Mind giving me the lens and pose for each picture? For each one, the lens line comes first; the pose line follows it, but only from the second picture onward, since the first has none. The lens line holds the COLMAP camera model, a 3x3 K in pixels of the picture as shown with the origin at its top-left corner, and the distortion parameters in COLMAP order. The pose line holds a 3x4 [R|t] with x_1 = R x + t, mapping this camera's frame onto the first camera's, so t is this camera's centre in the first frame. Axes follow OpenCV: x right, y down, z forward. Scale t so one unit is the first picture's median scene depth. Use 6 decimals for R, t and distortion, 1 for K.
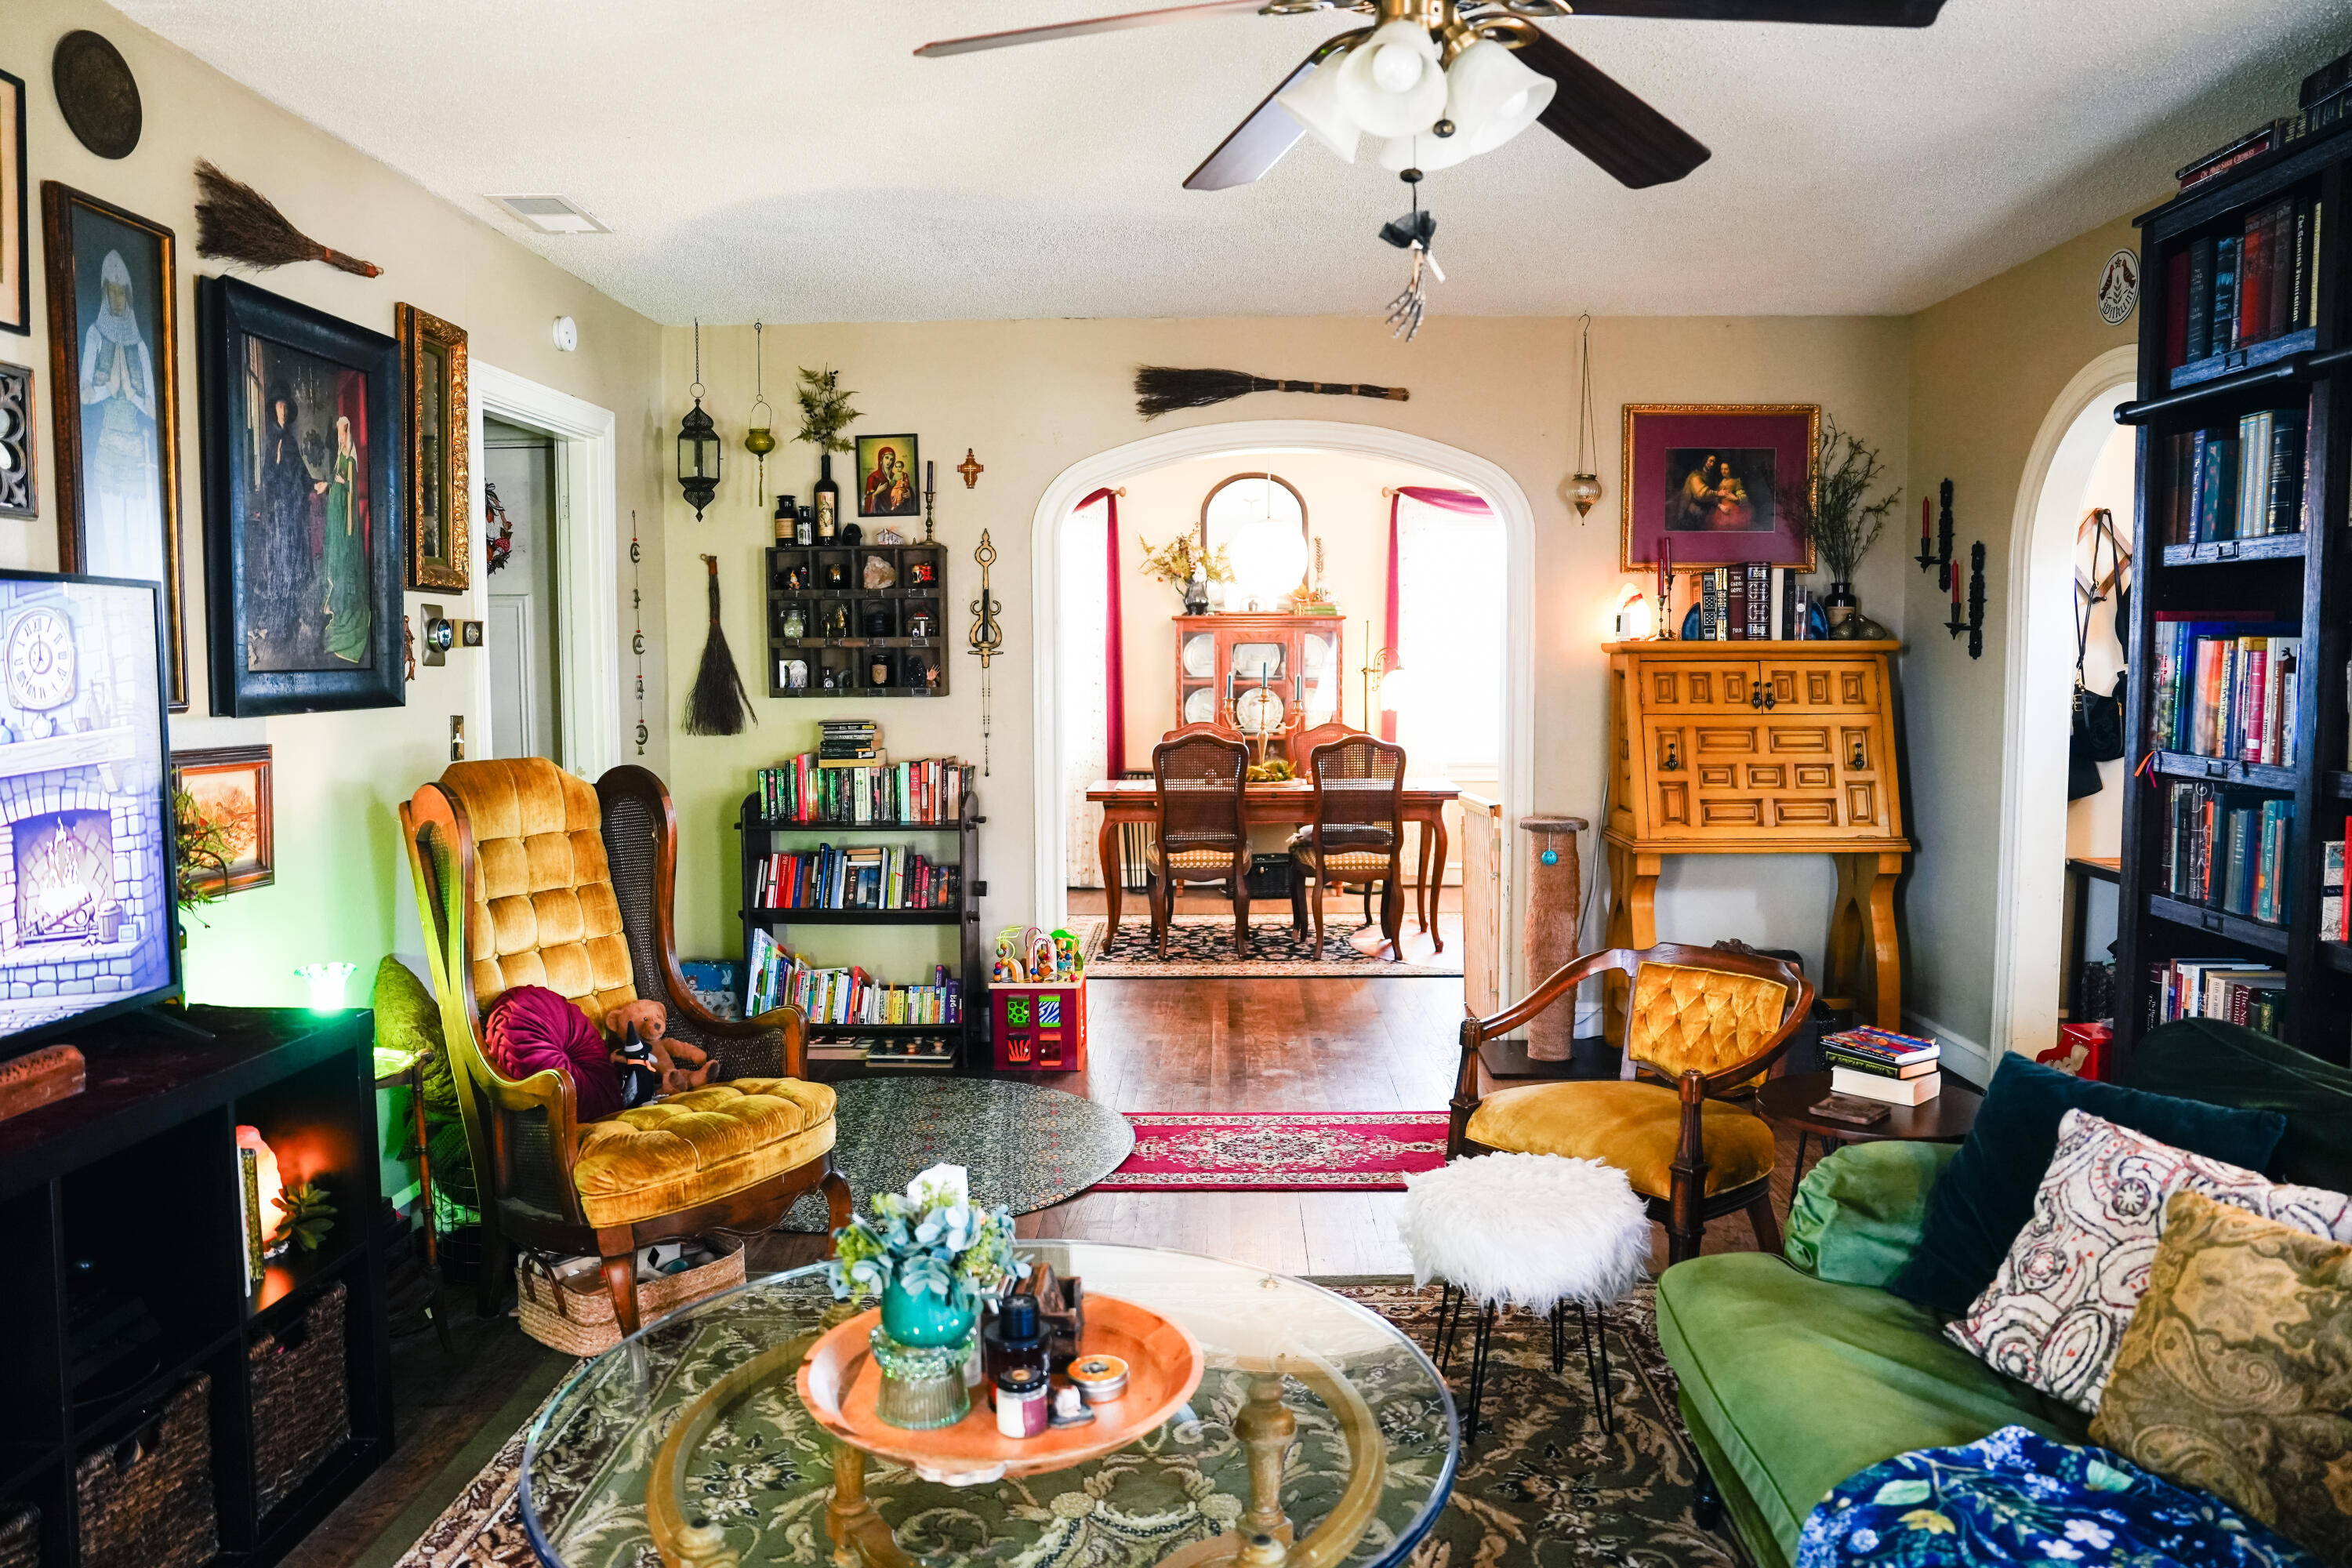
lens RADIAL K [[1621.1, 0, 1172.3], [0, 1621.1, 774.8], [0, 0, 1]] dist [-0.111563, 0.078965]
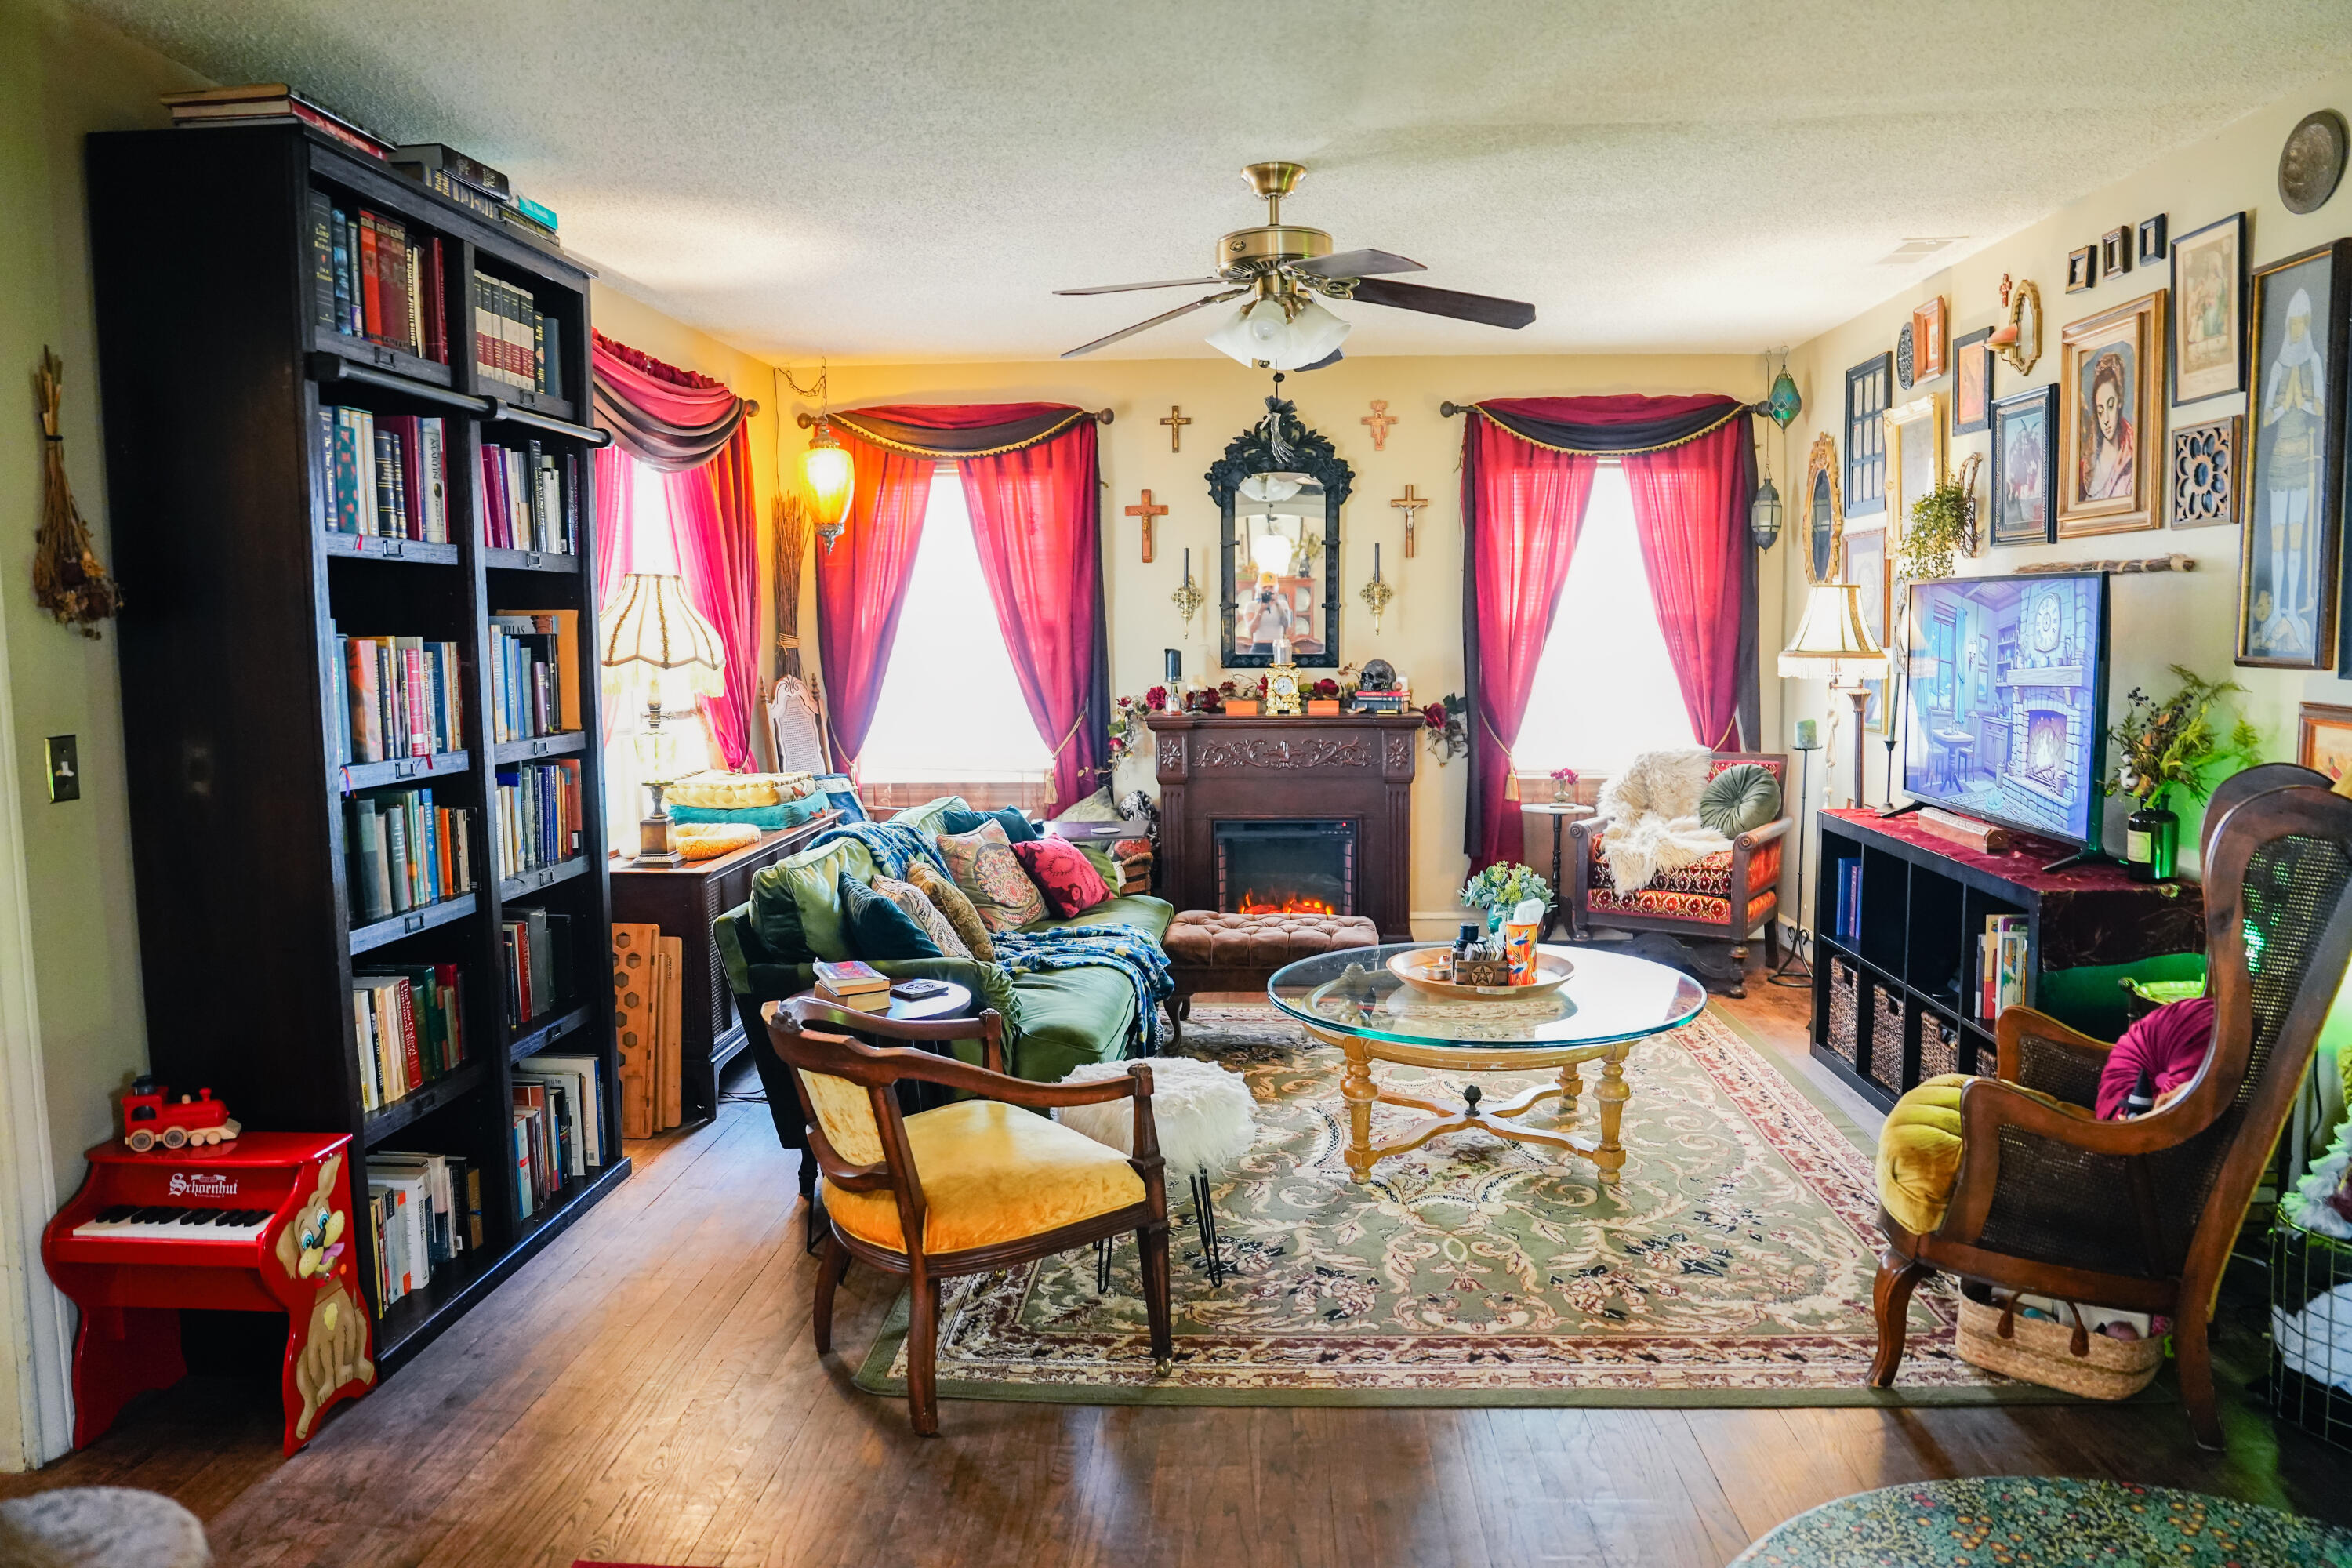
lens RADIAL K [[1645.3, 0, 1176.0], [0, 1645.3, 784.0], [0, 0, 1]] dist [-0.130856, 0.111837]
pose [[-0.999632, 0.015991, 0.021926, 0.096926], [0.019617, 0.984074, 0.176672, -0.101164], [-0.018751, 0.177037, -0.984025, 1.228527]]
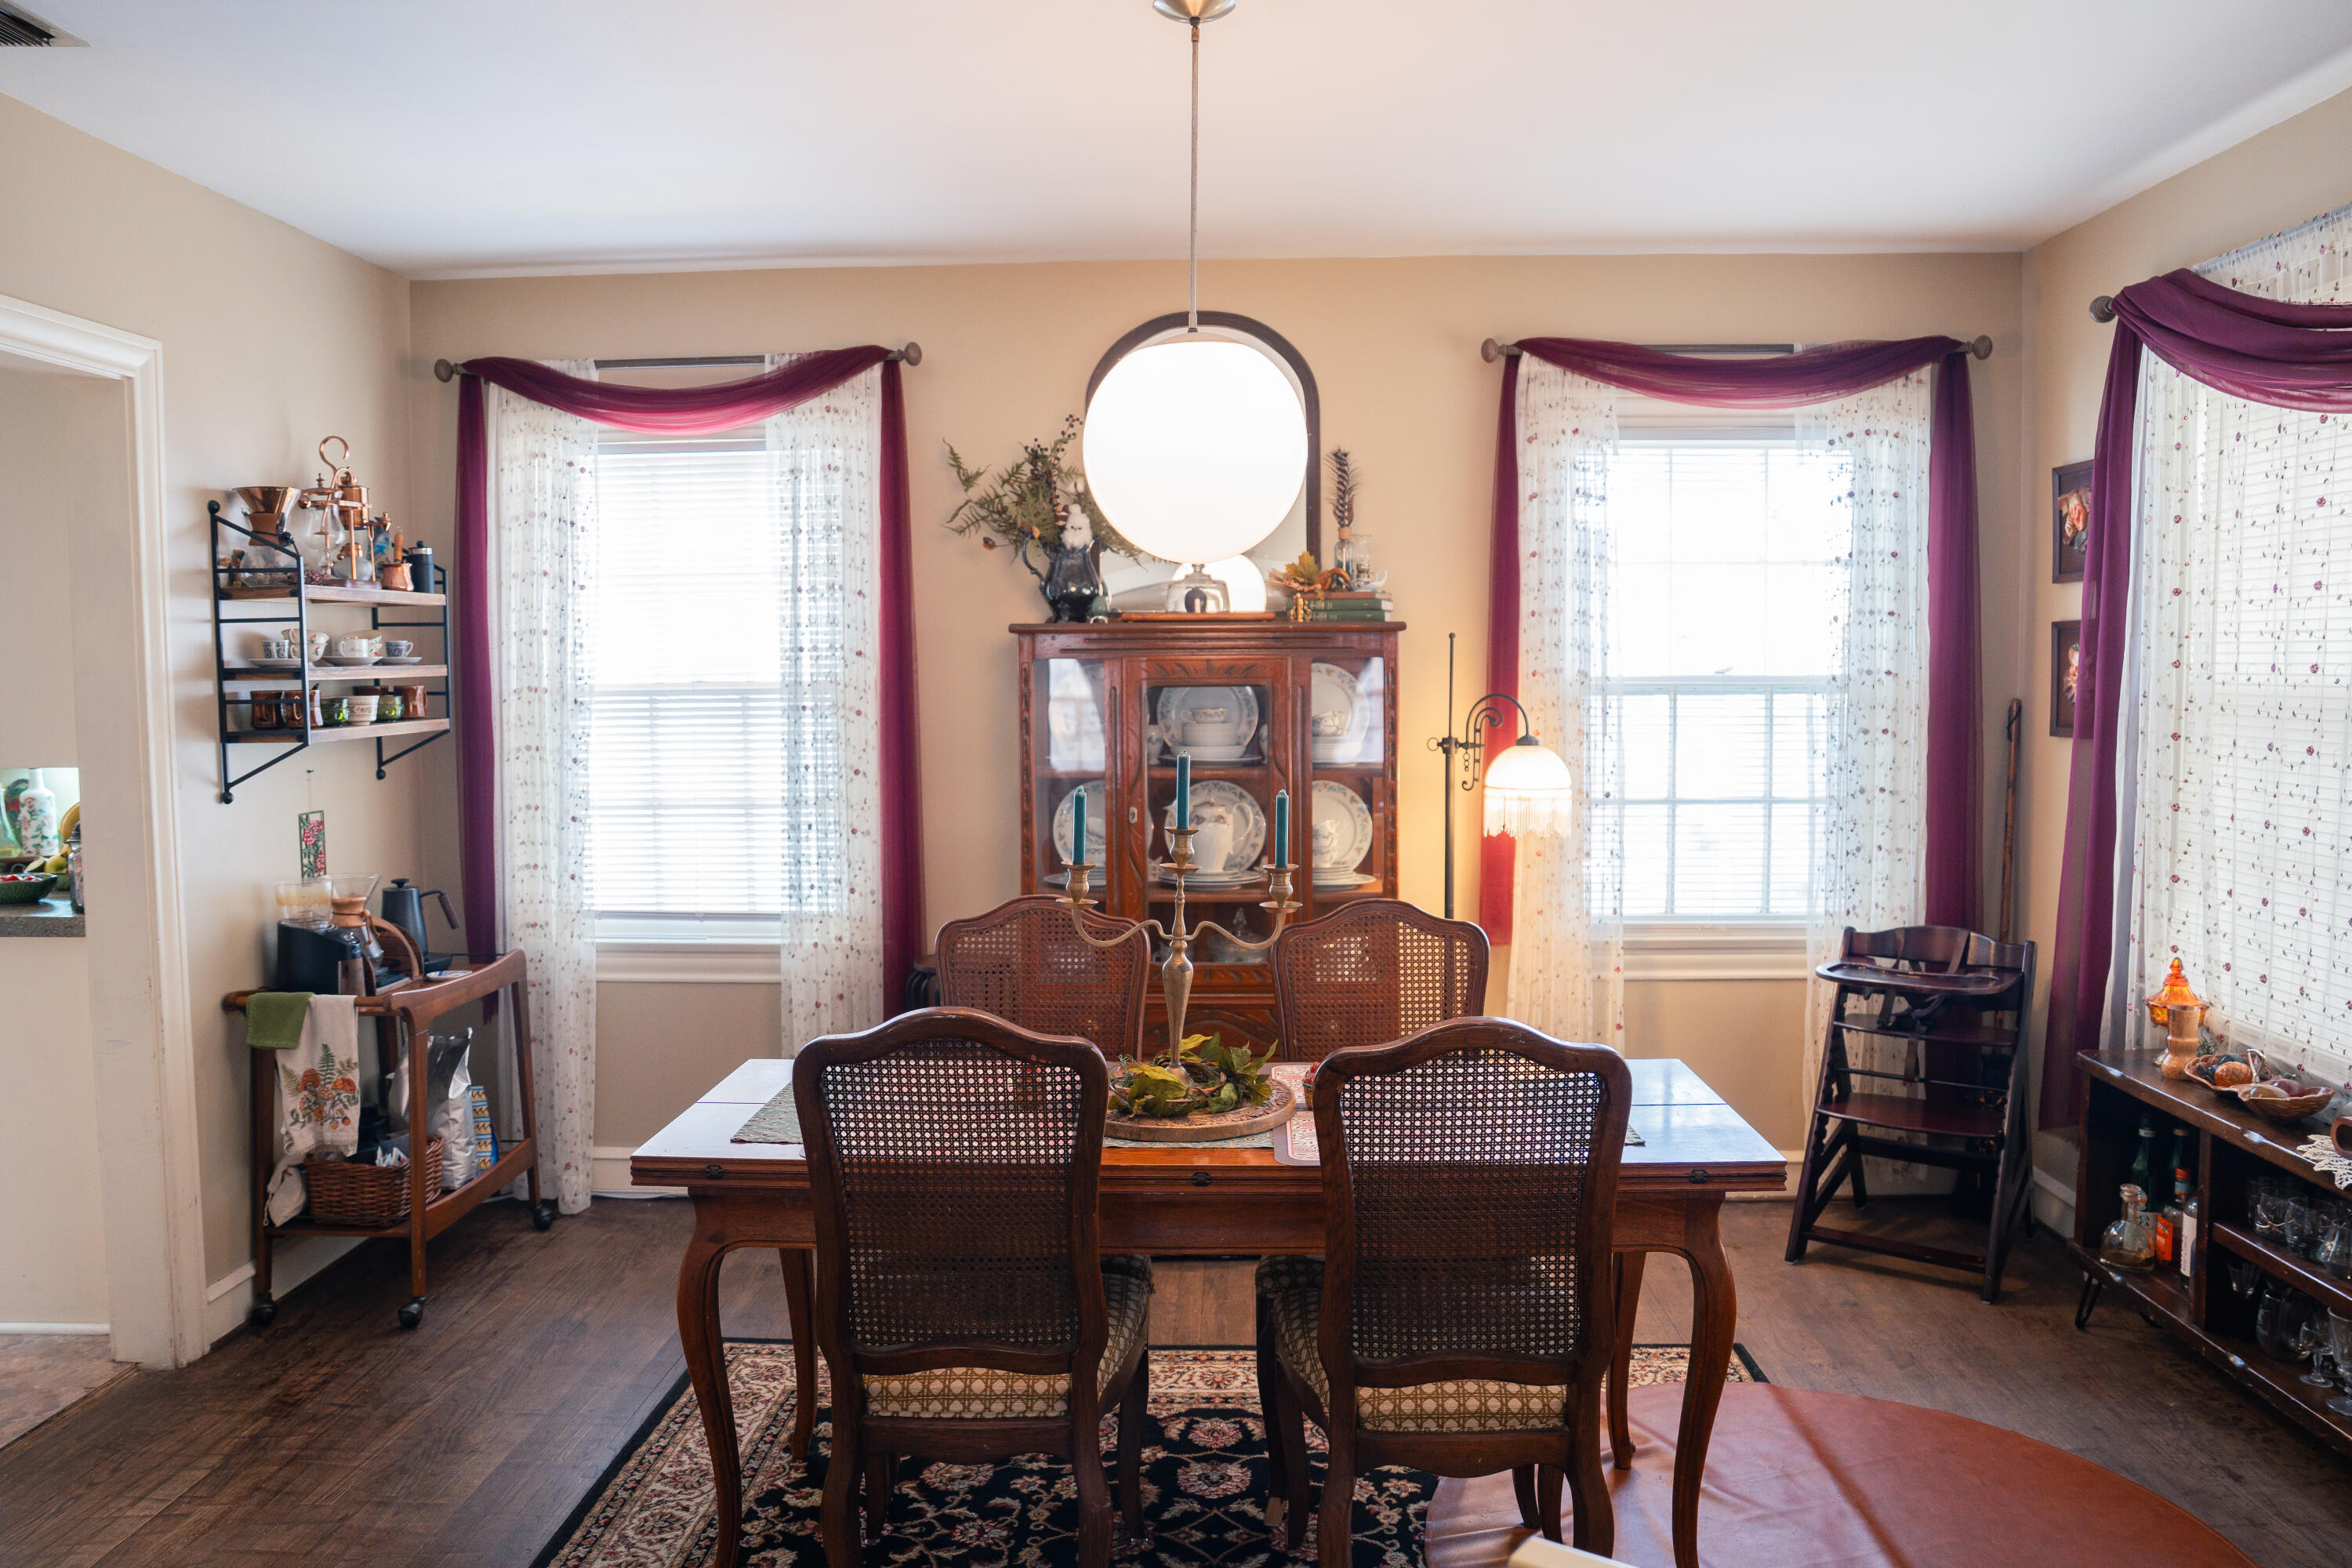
lens RADIAL K [[1621.1, 0, 1172.3], [0, 1621.1, 774.8], [0, 0, 1]] dist [-0.111563, 0.078965]
pose [[0.999845, -0.002825, -0.017357, 0.054788], [0.002696, 0.999968, -0.007499, -0.057017], [0.017377, 0.007451, 0.999821, 0.594605]]
